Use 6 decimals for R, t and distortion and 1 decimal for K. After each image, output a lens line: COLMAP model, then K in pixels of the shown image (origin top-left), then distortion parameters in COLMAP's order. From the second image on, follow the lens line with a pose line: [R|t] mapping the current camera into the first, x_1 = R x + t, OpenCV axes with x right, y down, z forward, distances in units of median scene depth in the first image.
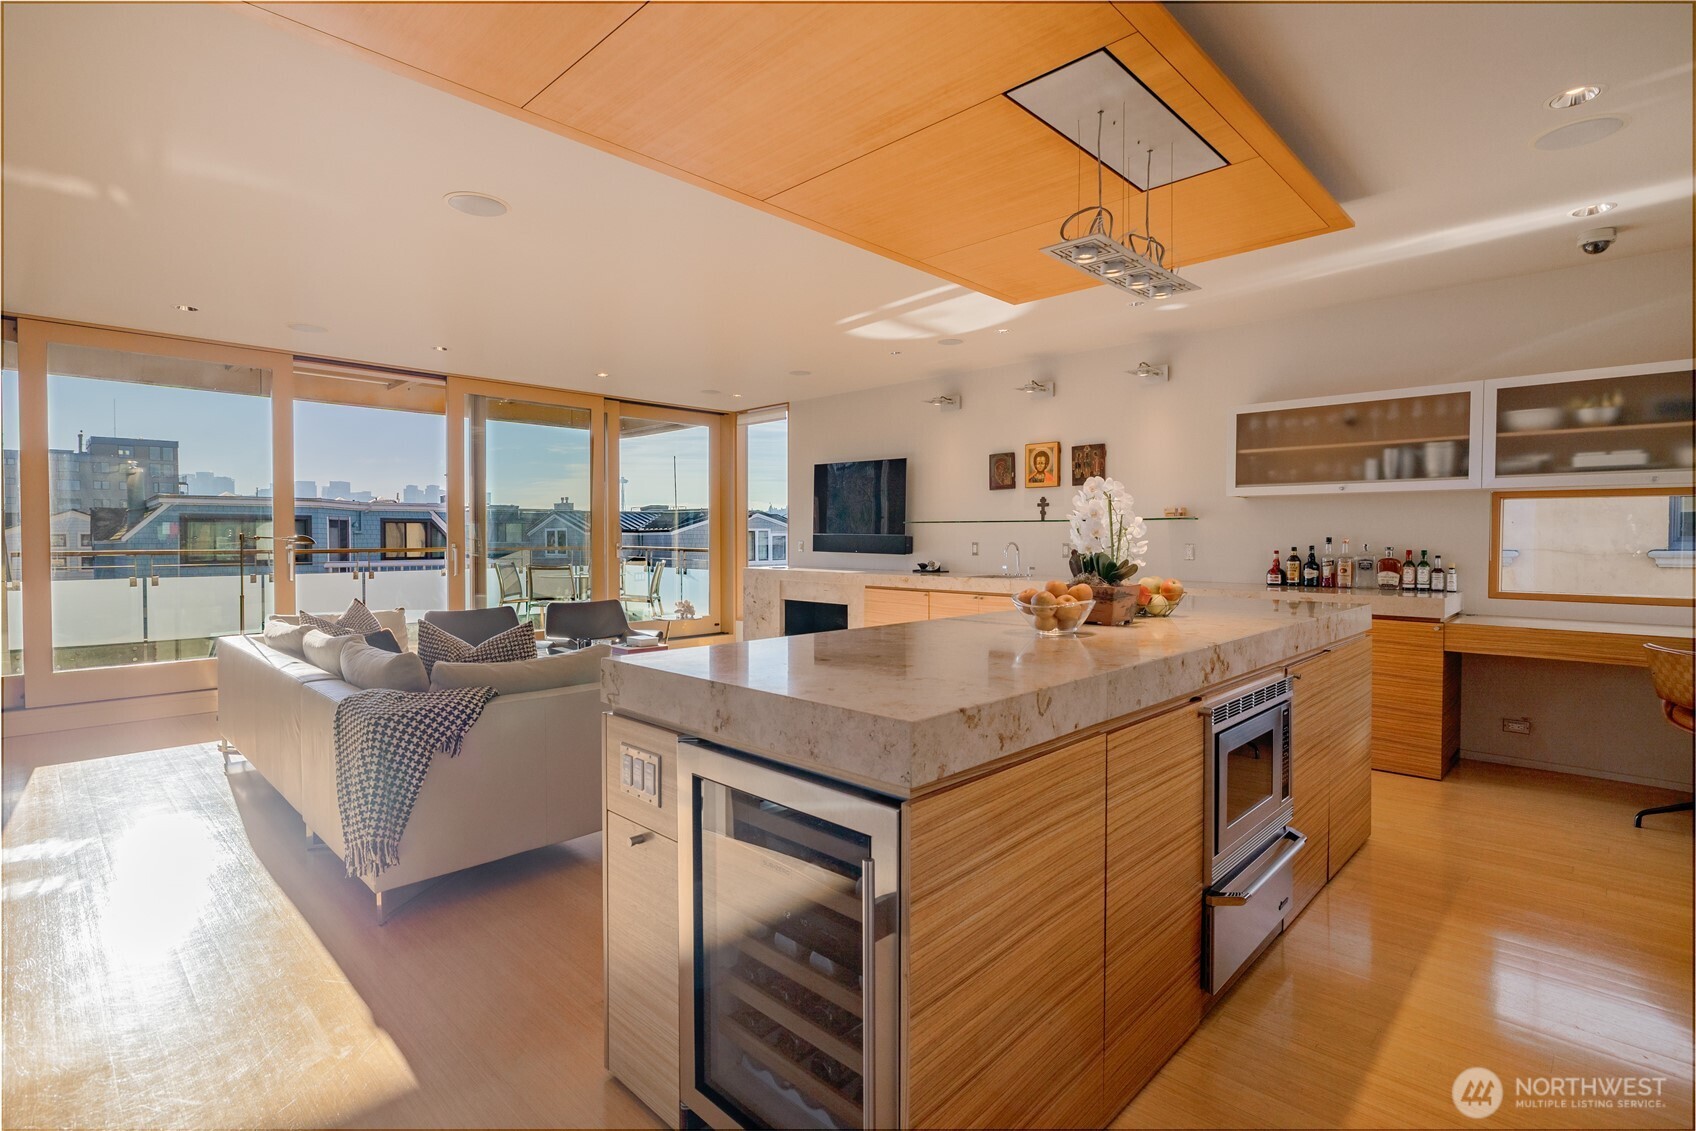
lens RADIAL K [[795.3, 0, 850.0], [0, 795.3, 554.4], [0, 0, 1]] dist [-0.000460, 0.000190]
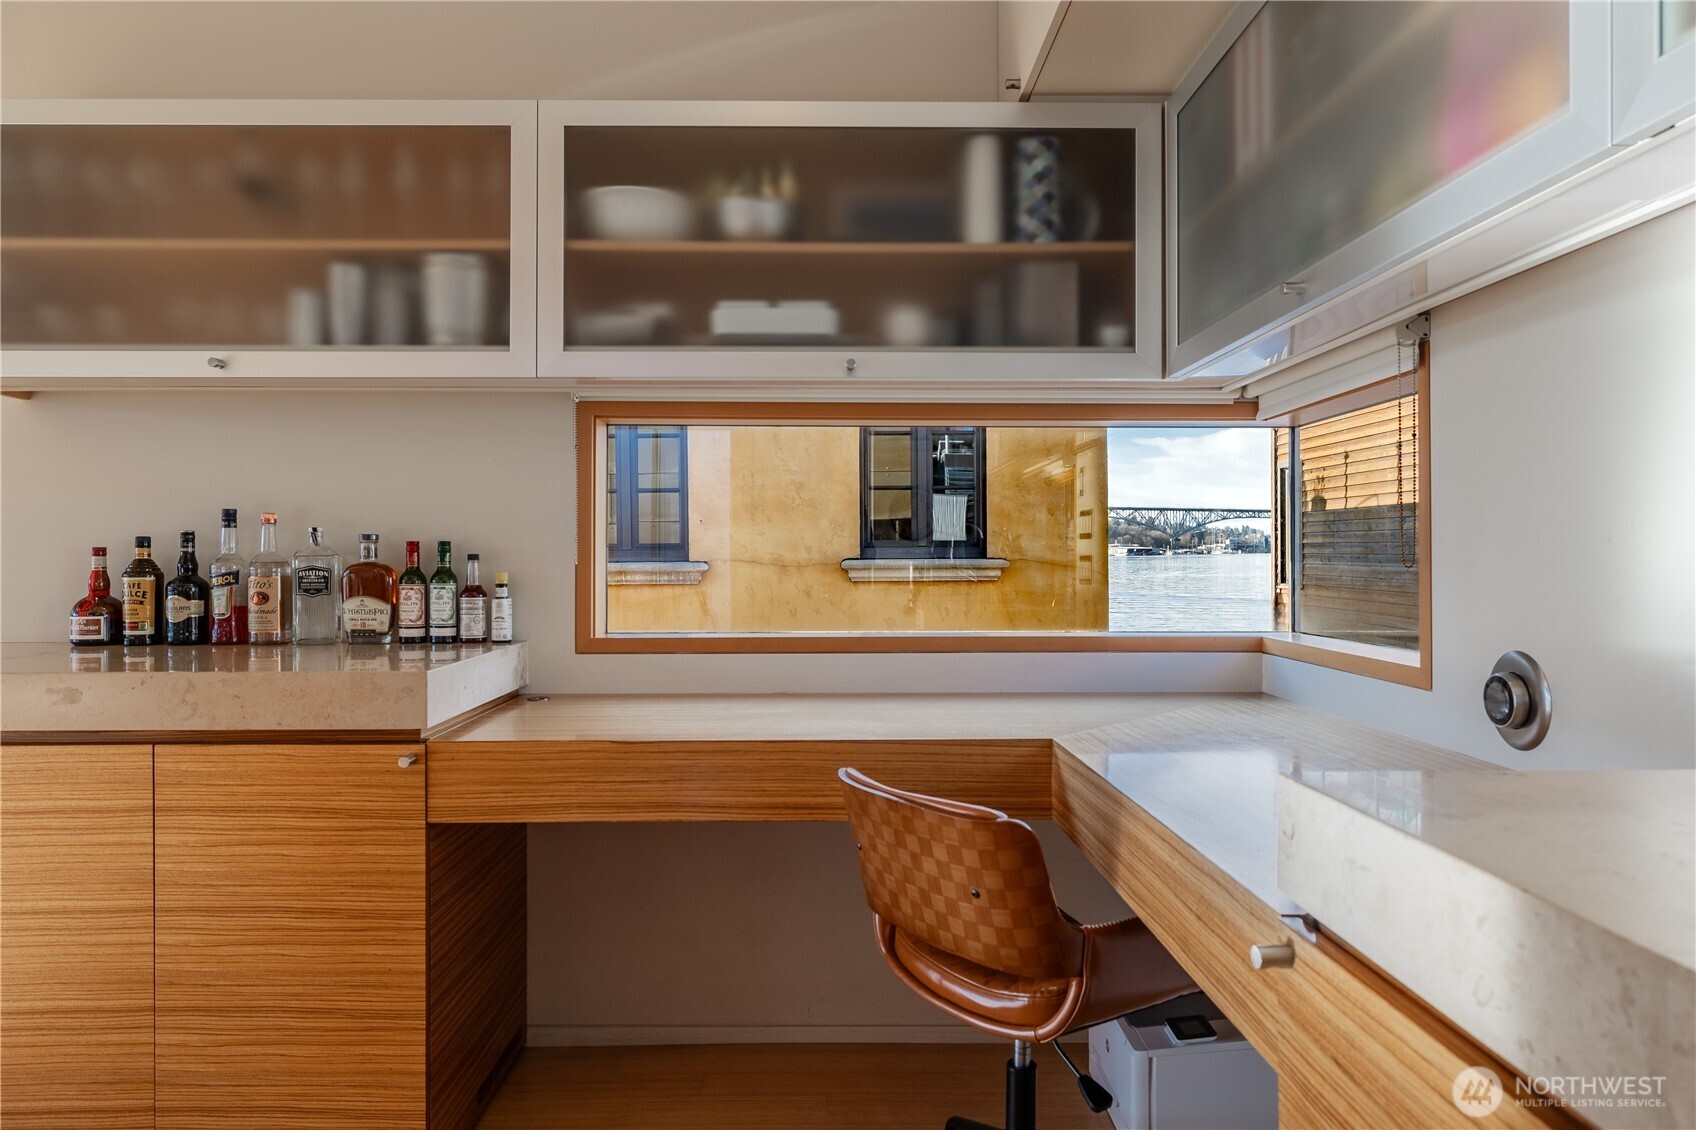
lens RADIAL K [[1077.5, 0, 846.3], [0, 1077.5, 566.6], [0, 0, 1]] dist [0.002622, 0.000340]
pose [[0.701483, -0.007314, 0.712649, 0.480080], [0.017963, 0.999811, -0.007420, 0.015145], [-0.712460, 0.018006, 0.701481, 0.480627]]
